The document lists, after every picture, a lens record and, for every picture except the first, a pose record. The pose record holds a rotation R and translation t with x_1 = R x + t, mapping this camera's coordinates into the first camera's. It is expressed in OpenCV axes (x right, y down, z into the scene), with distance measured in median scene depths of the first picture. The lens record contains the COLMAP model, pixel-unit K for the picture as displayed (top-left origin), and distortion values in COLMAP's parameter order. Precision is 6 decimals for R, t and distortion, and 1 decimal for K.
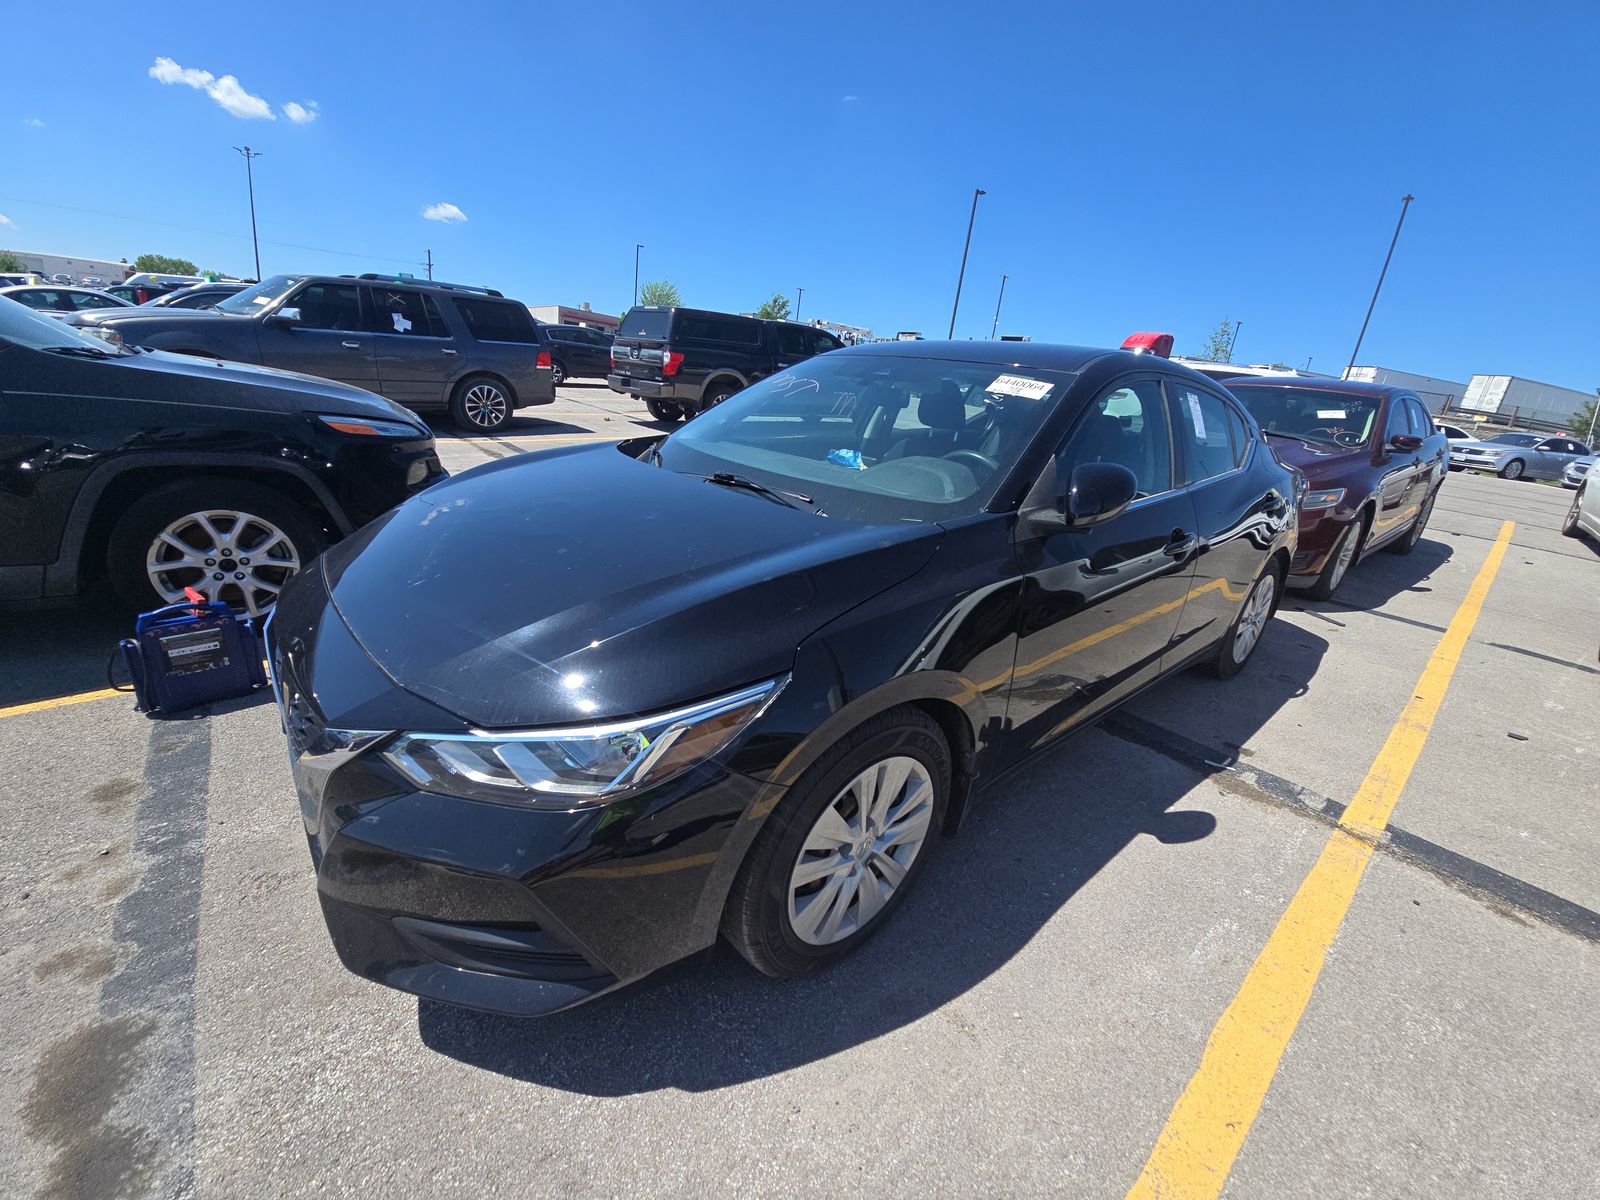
lens RADIAL K [[645.1, 0, 792.6], [0, 645.1, 608.3], [0, 0, 1]] dist [0.022854, -0.015379]
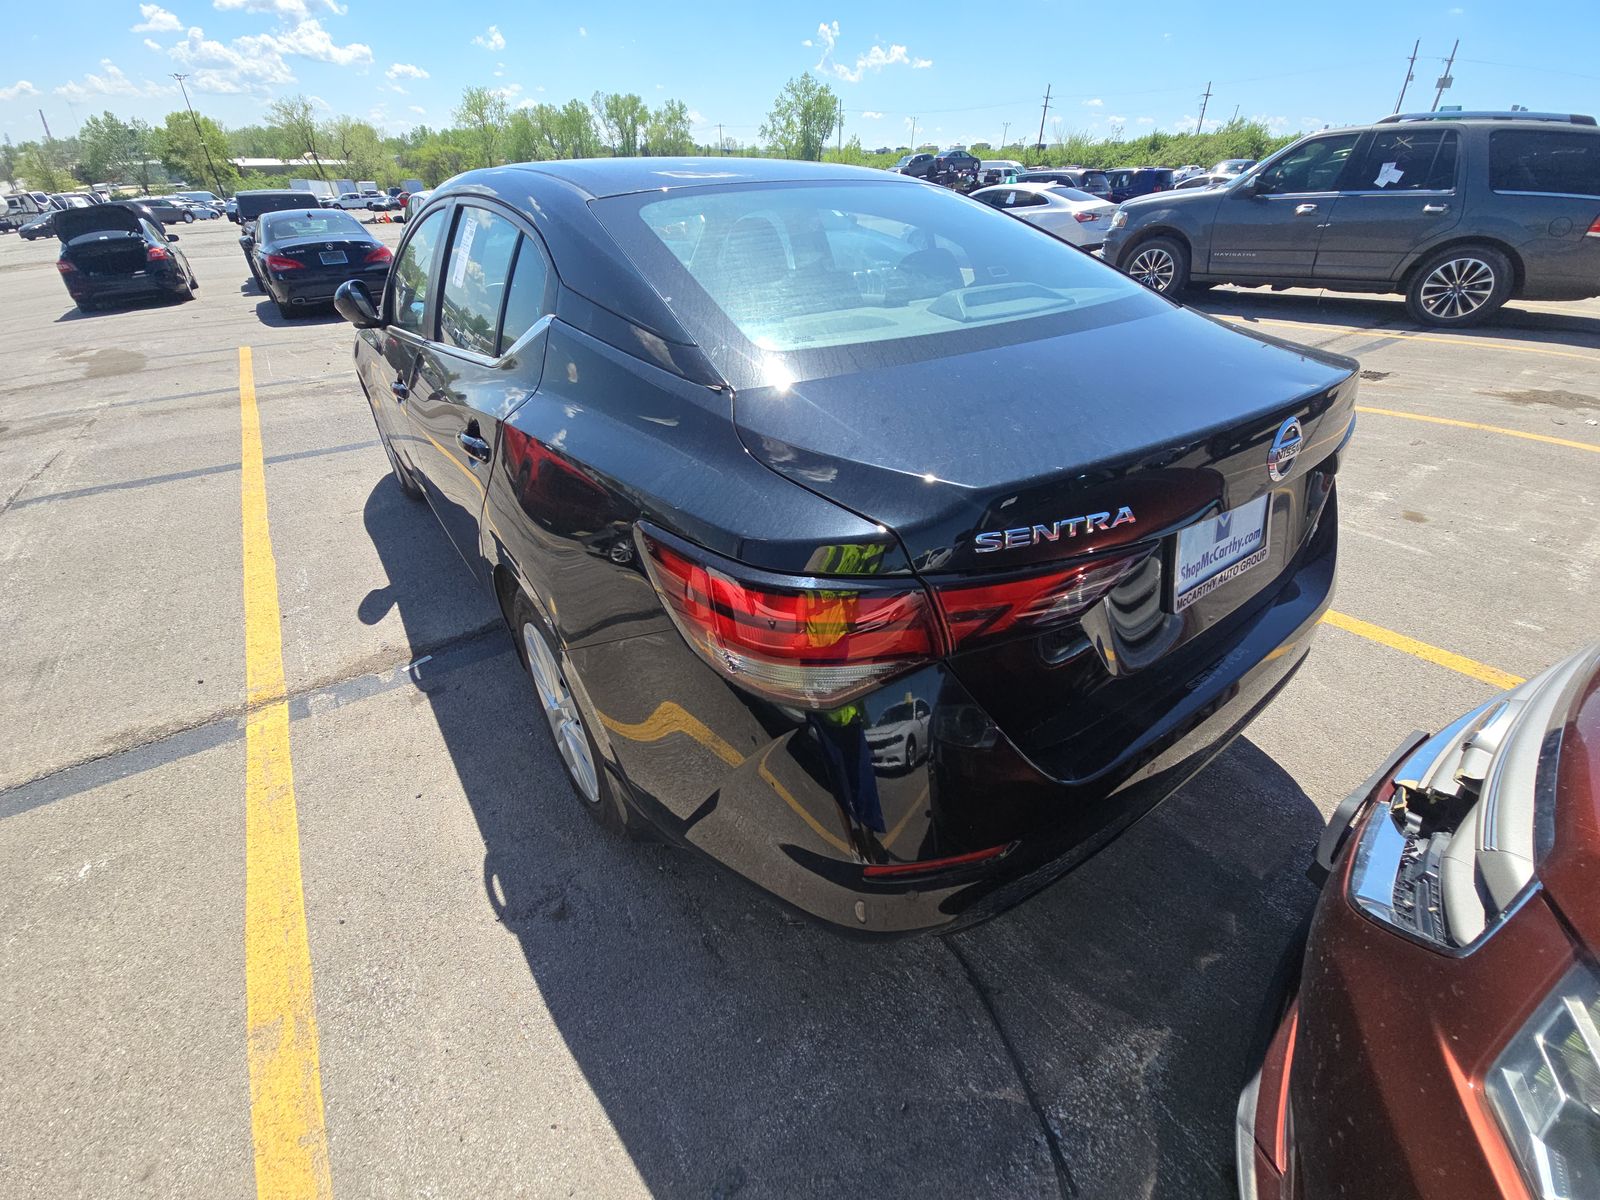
lens RADIAL K [[645.1, 0, 792.6], [0, 645.1, 608.3], [0, 0, 1]] dist [0.022854, -0.015379]
pose [[-0.086472, 0.462661, -0.882308, 1.463084], [-0.330645, 0.822099, 0.463494, -0.444250], [0.939785, 0.331810, 0.081888, 1.480268]]
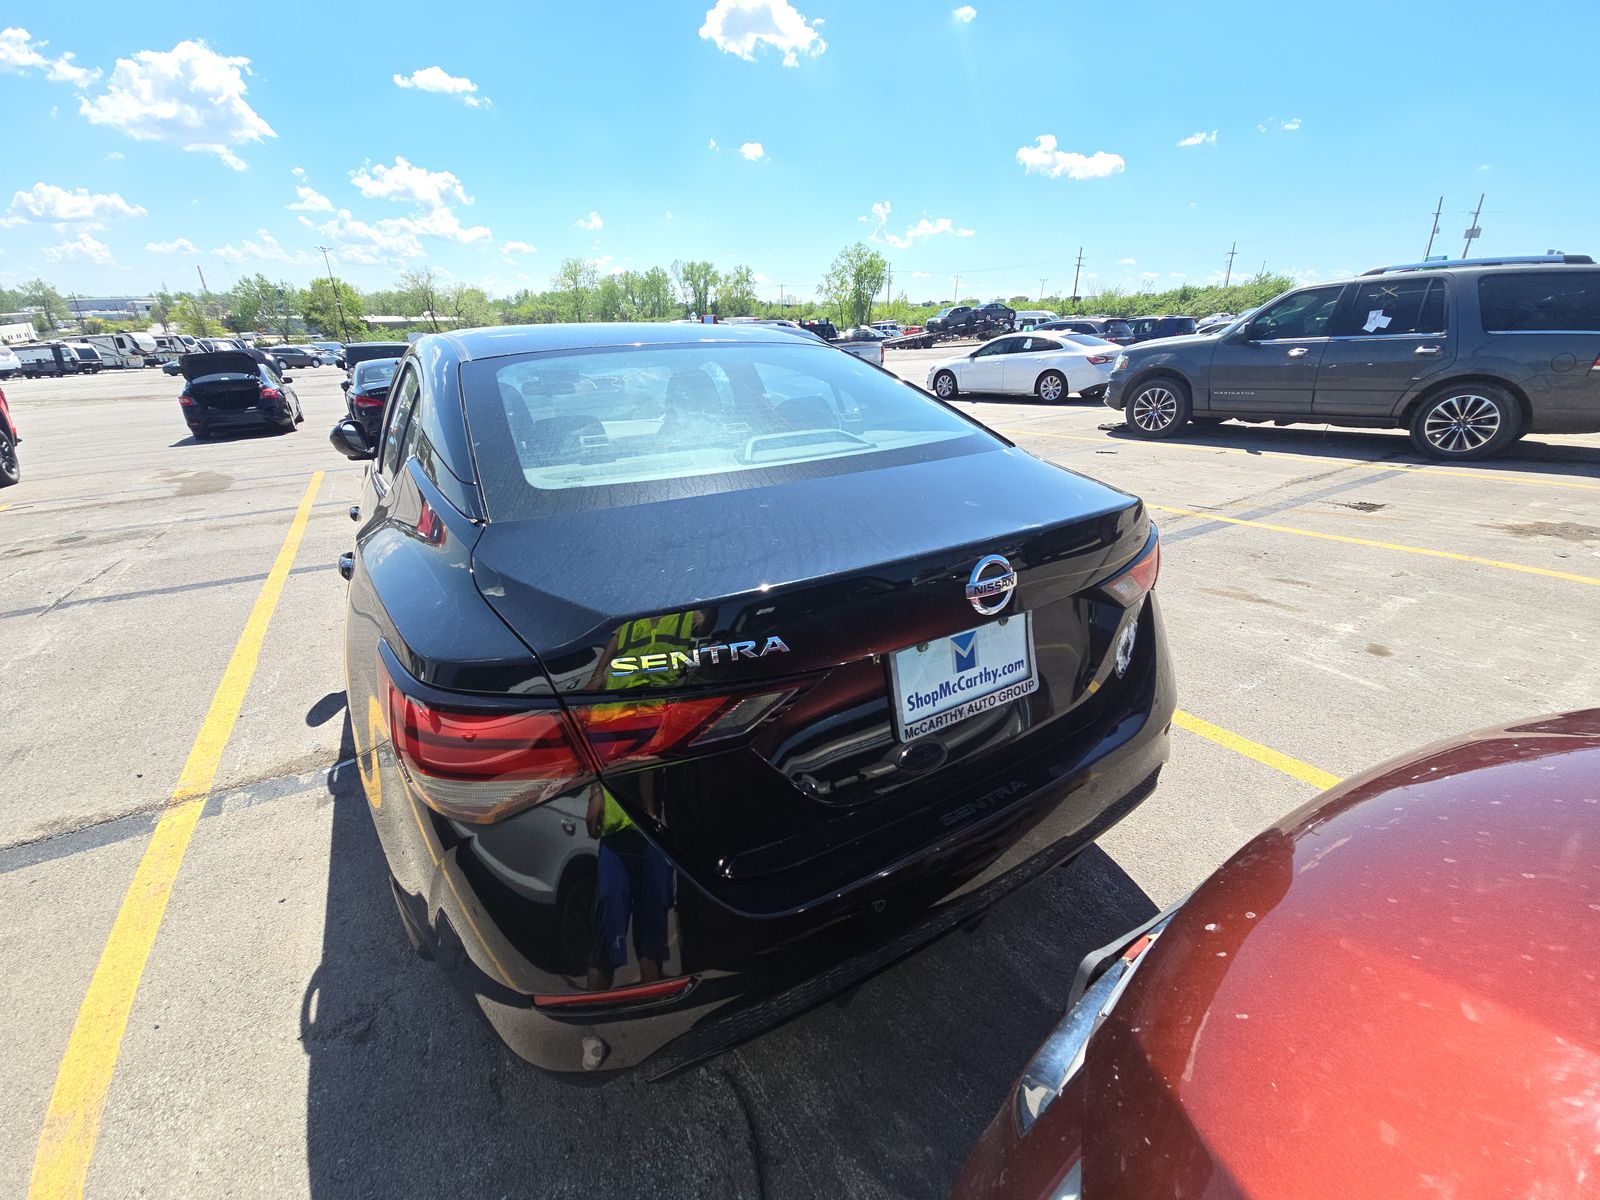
lens RADIAL K [[650.6, 0, 793.3], [0, 650.6, 608.5], [0, 0, 1]] dist [0.000935, -0.002277]
pose [[-0.161912, 0.297665, -0.940840, 1.453967], [-0.326173, 0.883689, 0.335716, -0.524318], [0.931341, 0.361233, -0.045989, 1.672983]]
